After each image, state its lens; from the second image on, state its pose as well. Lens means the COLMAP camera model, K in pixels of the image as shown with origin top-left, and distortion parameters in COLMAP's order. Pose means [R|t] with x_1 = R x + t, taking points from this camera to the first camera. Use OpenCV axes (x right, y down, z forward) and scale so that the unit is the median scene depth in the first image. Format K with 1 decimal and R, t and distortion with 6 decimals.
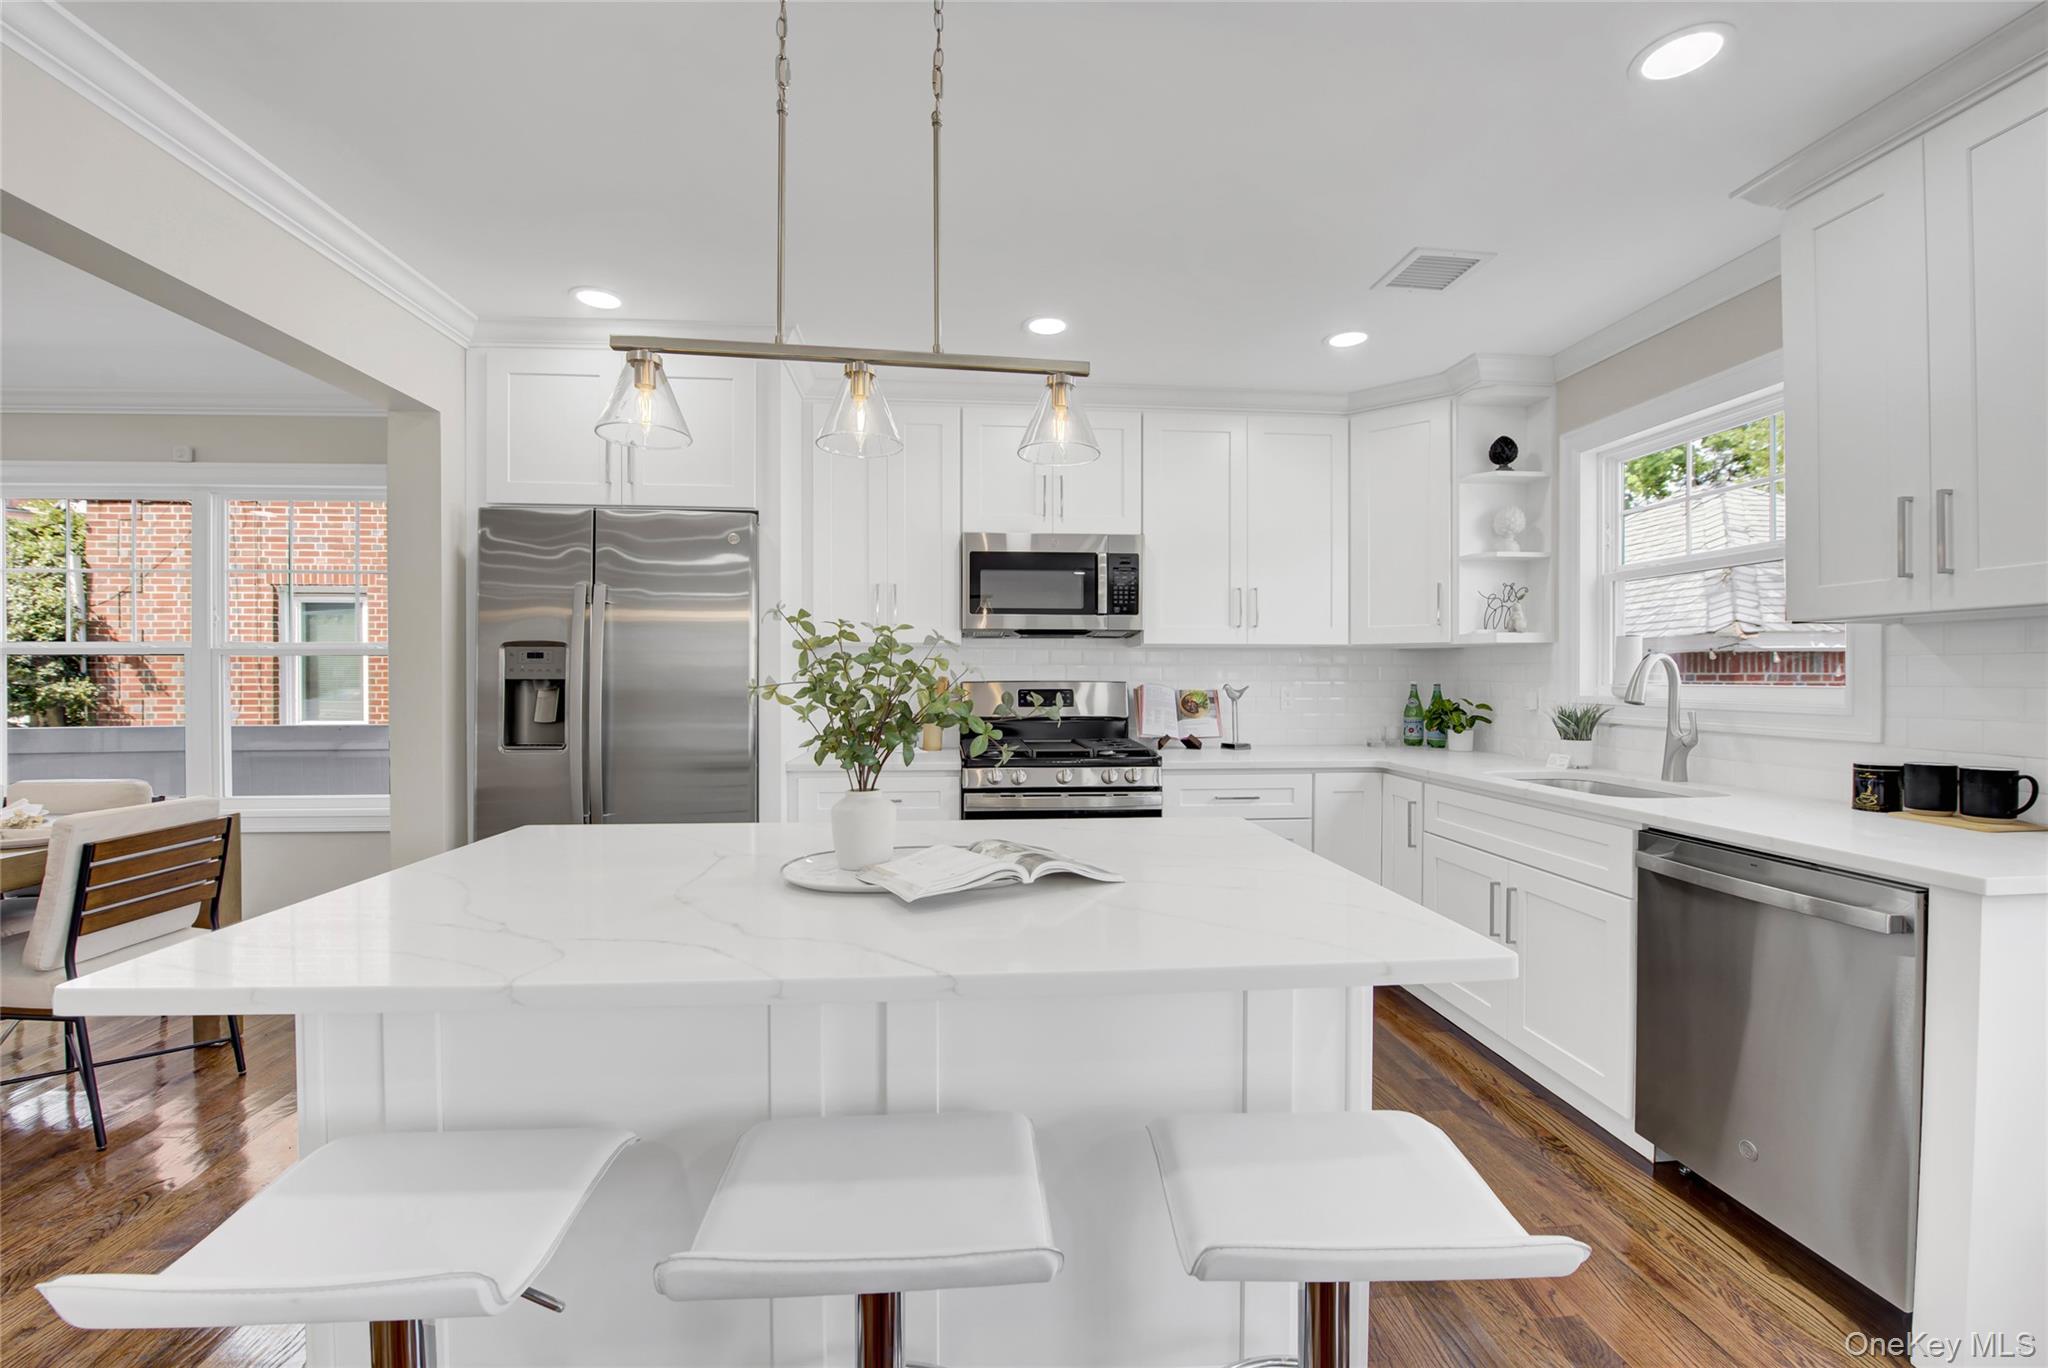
lens RADIAL K [[817.0, 0, 1013.1], [0, 817.0, 685.3], [0, 0, 1]] dist [-0.021016, -0.000929]
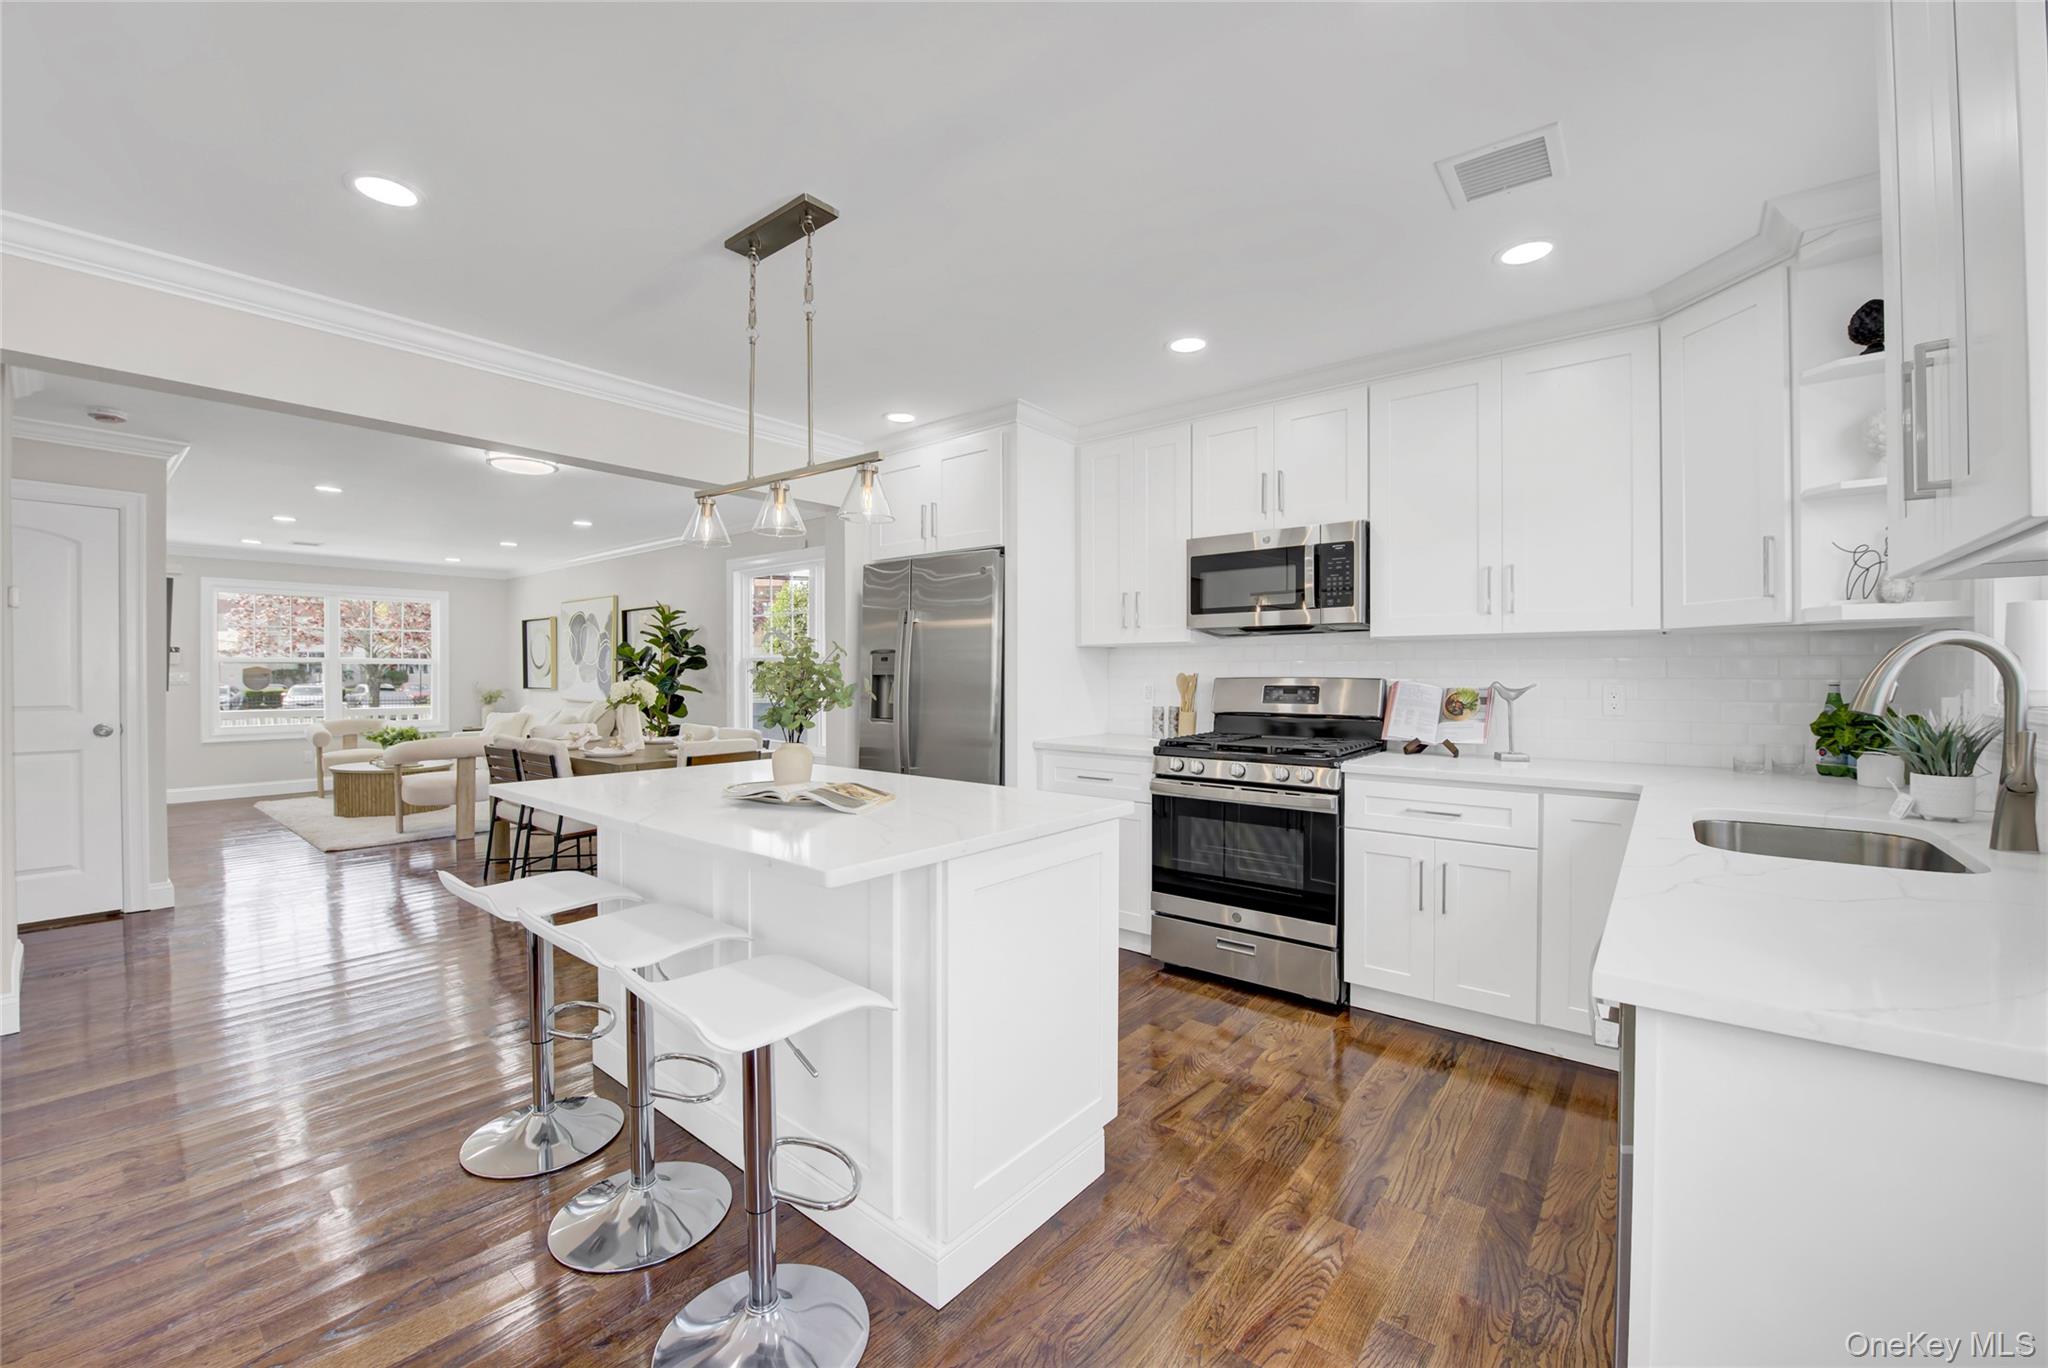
lens RADIAL K [[817.0, 0, 1001.7], [0, 817.0, 679.1], [0, 0, 1]] dist [-0.021016, -0.000929]
pose [[0.713133, 0.002730, -0.701023, 0.519773], [-0.007024, 0.999970, -0.003251, 0.002454], [0.700993, 0.007242, 0.713131, 0.058225]]
